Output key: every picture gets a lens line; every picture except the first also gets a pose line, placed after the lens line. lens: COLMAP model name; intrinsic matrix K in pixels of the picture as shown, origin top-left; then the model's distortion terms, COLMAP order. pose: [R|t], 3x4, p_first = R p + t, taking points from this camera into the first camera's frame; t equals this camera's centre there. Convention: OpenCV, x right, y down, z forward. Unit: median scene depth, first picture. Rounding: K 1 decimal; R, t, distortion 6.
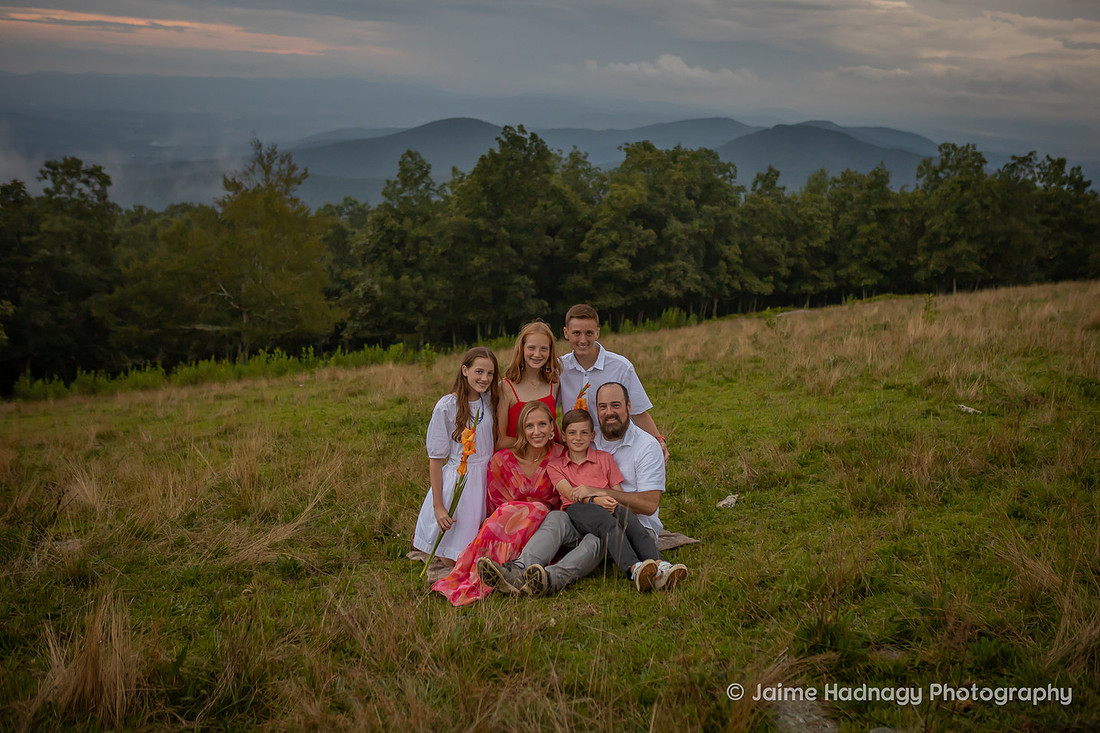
lens RADIAL K [[1252.1, 0, 578.0], [0, 1252.1, 371.2], [0, 0, 1]] dist [-0.055624, 0.000000]
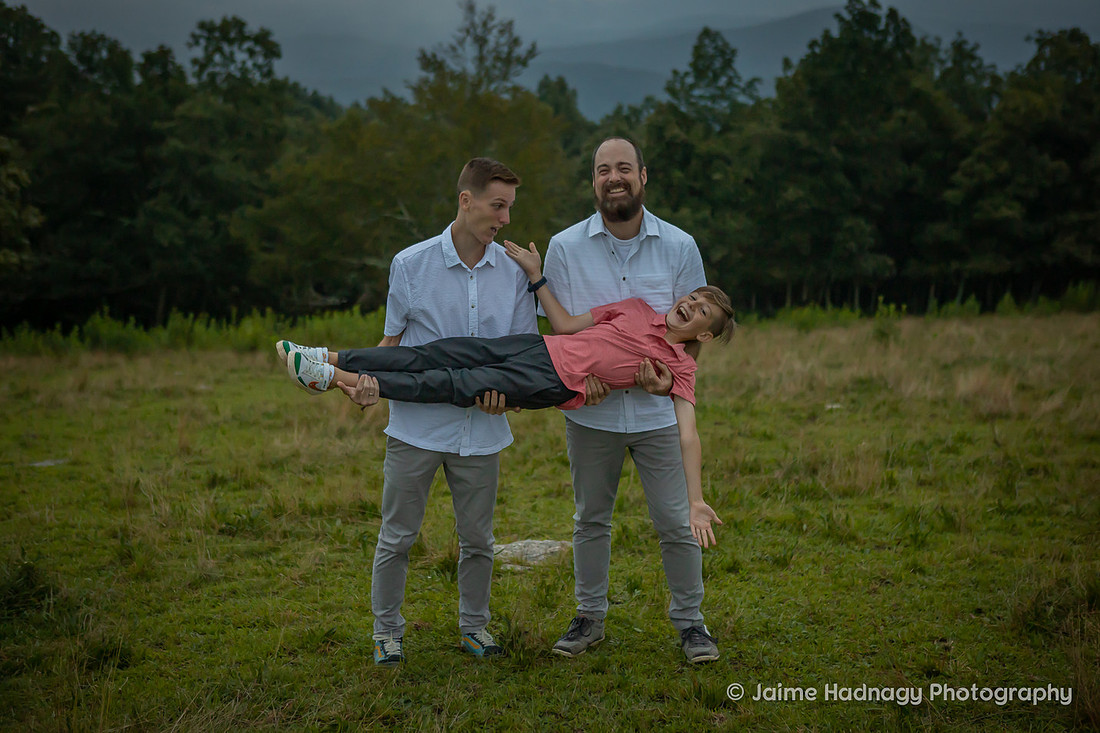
lens RADIAL K [[1586.1, 0, 552.7], [0, 1586.1, 359.1], [0, 0, 1]] dist [0.010991, 0.000000]
pose [[0.961044, 0.084829, -0.263056, 0.029045], [-0.080054, 0.996373, 0.028840, -0.011149], [0.264549, -0.006658, 0.964349, 0.117488]]
